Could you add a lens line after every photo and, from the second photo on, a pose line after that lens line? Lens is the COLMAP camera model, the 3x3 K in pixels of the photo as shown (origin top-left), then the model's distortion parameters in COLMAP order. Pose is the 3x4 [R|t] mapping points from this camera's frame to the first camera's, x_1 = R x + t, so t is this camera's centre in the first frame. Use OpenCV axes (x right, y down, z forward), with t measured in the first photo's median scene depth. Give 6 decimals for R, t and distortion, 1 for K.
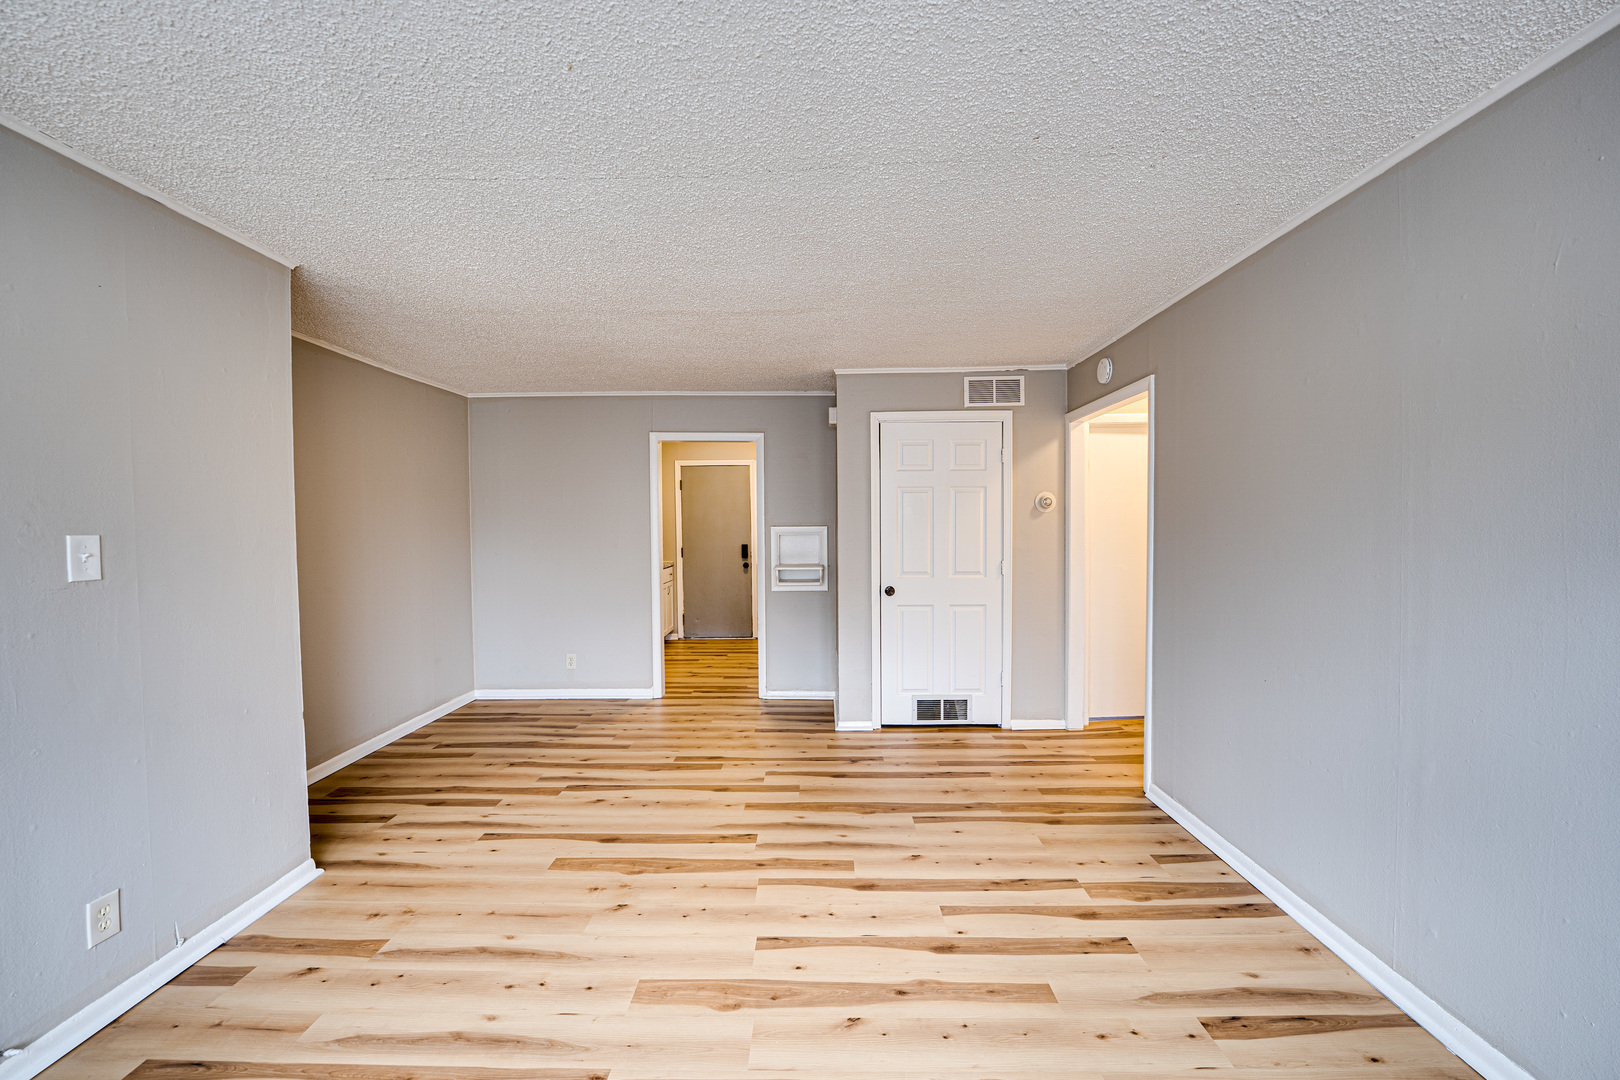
lens RADIAL K [[658.9, 0, 810.0], [0, 658.9, 540.0], [0, 0, 1]] dist [-0.014577, -0.000075]
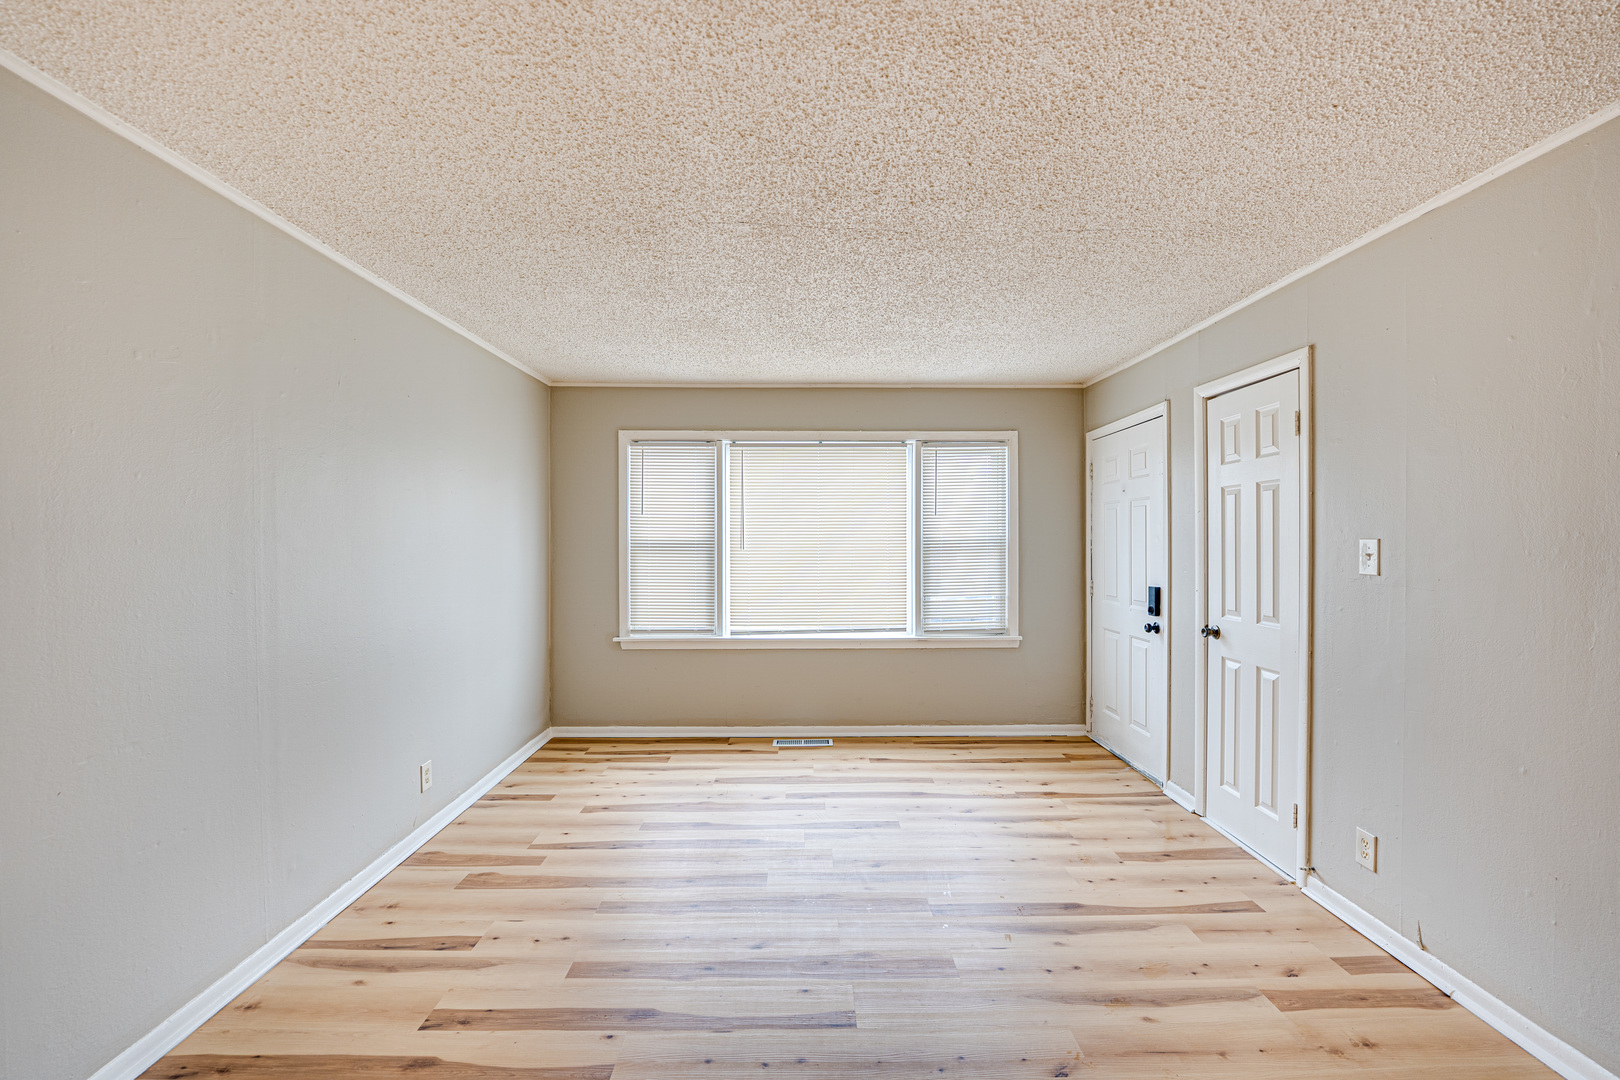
lens RADIAL K [[658.9, 0, 810.0], [0, 658.9, 540.0], [0, 0, 1]] dist [-0.014577, -0.000075]
pose [[-0.999725, 0.010858, -0.020783, -0.012232], [0.010164, 0.999397, 0.033189, -0.050565], [0.021130, 0.032969, -0.999233, 2.008153]]
